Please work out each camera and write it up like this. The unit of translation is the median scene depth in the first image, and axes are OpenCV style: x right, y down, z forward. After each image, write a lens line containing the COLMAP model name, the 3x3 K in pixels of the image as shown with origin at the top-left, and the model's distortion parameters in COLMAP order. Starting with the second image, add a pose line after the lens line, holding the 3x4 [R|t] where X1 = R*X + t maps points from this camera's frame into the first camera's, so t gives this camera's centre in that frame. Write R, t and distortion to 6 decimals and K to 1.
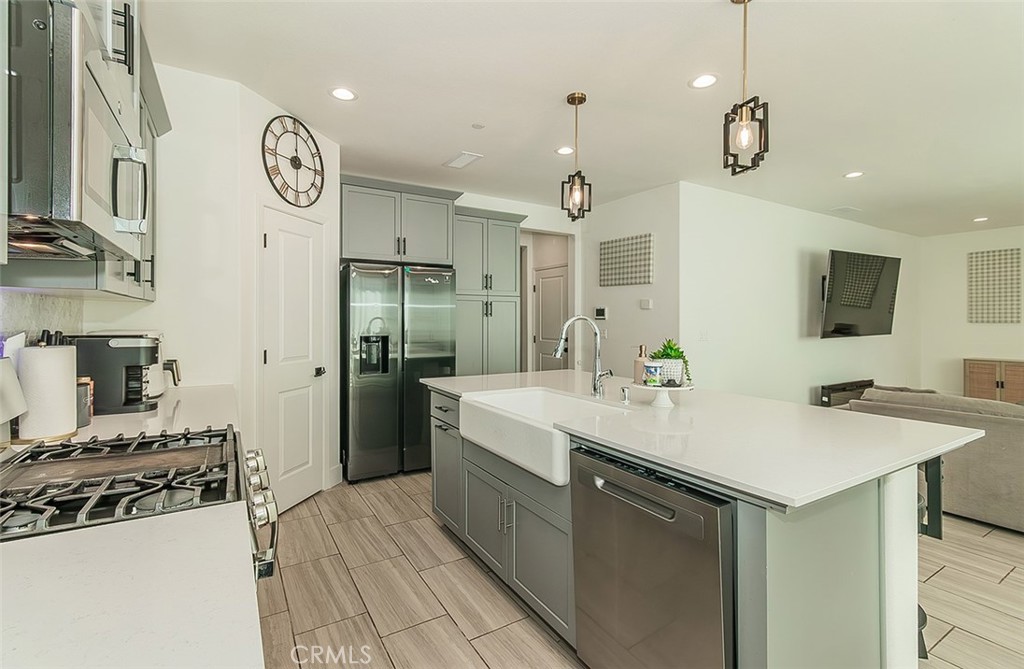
lens RADIAL K [[462.9, 0, 509.3], [0, 462.9, 320.0], [0, 0, 1]] dist [0.003884, 0.000616]
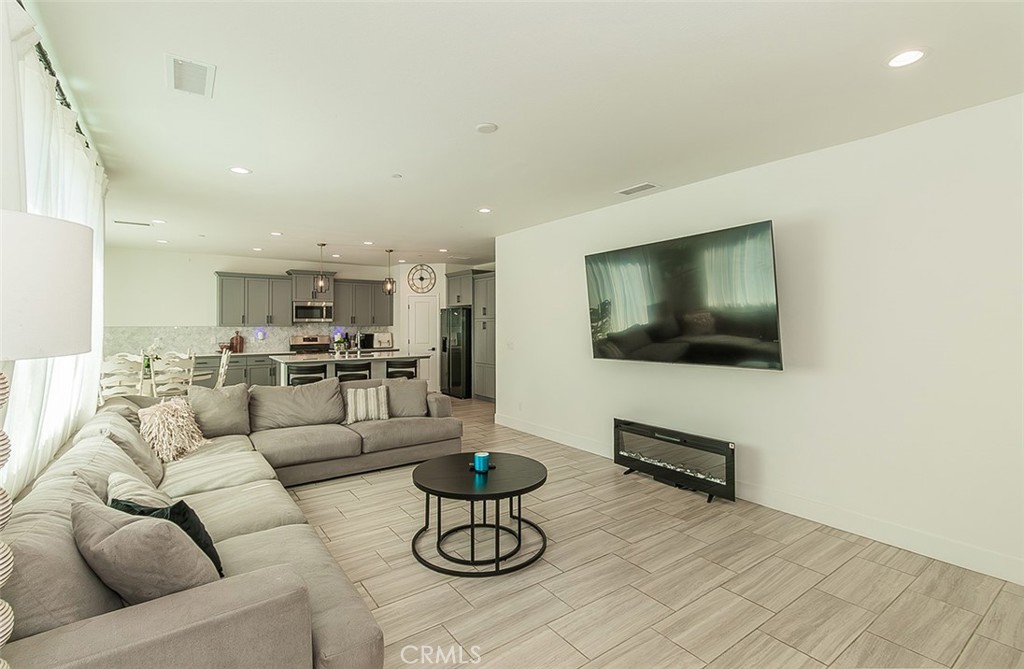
lens RADIAL K [[462.9, 0, 509.3], [0, 462.9, 320.0], [0, 0, 1]] dist [0.003884, 0.000616]
pose [[0.079388, -0.010495, -0.996789, 1.463108], [0.000288, 0.999945, -0.010505, -0.021057], [0.996844, 0.000547, 0.079387, 0.746317]]
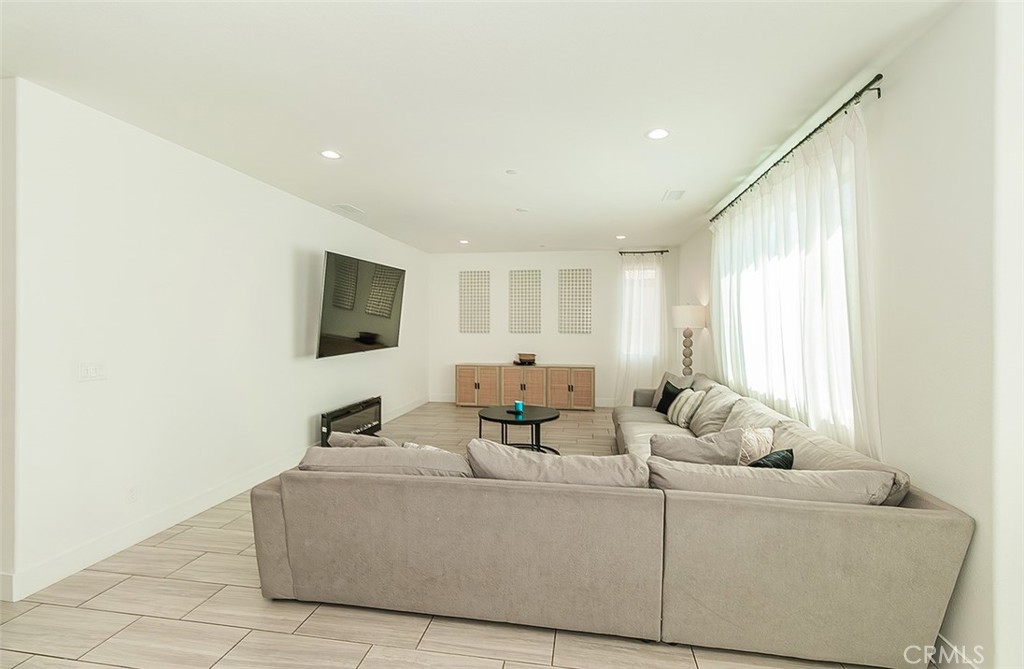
lens RADIAL K [[462.9, 0, 509.3], [0, 462.9, 320.0], [0, 0, 1]] dist [0.003884, 0.000616]
pose [[0.661003, 0.005632, 0.750362, 0.273223], [0.001487, 0.999960, -0.008815, -0.019003], [-0.750382, 0.006943, 0.660968, 0.197633]]
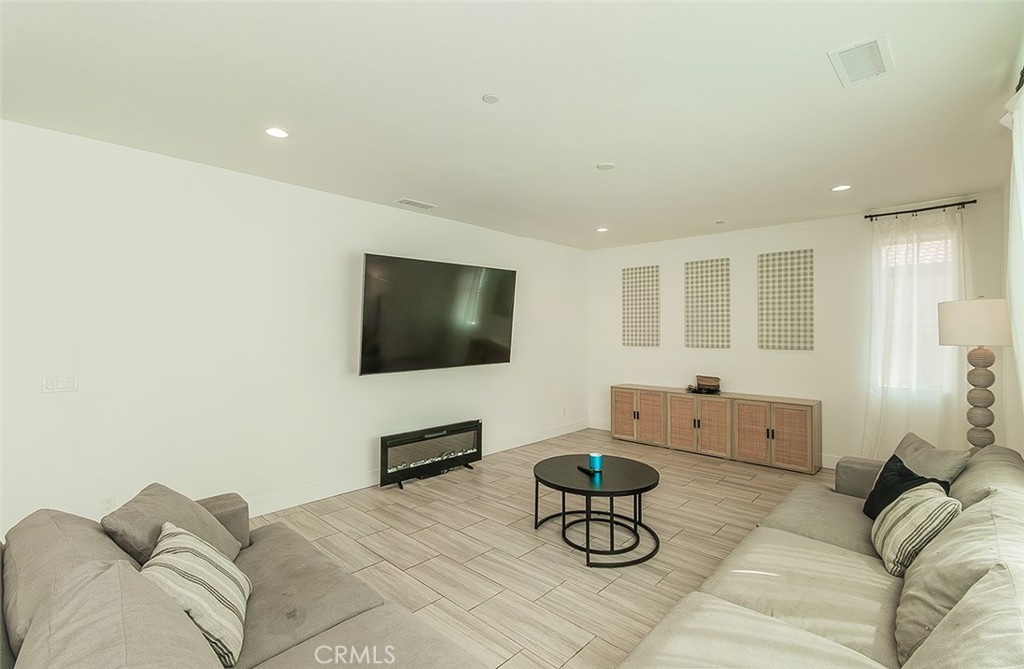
lens RADIAL K [[462.9, 0, 509.3], [0, 462.9, 320.0], [0, 0, 1]] dist [0.003884, 0.000616]
pose [[0.965580, 0.006064, 0.260037, 0.682585], [0.001066, 0.999628, -0.027267, -0.024875], [-0.260105, 0.026605, 0.965214, 0.227124]]
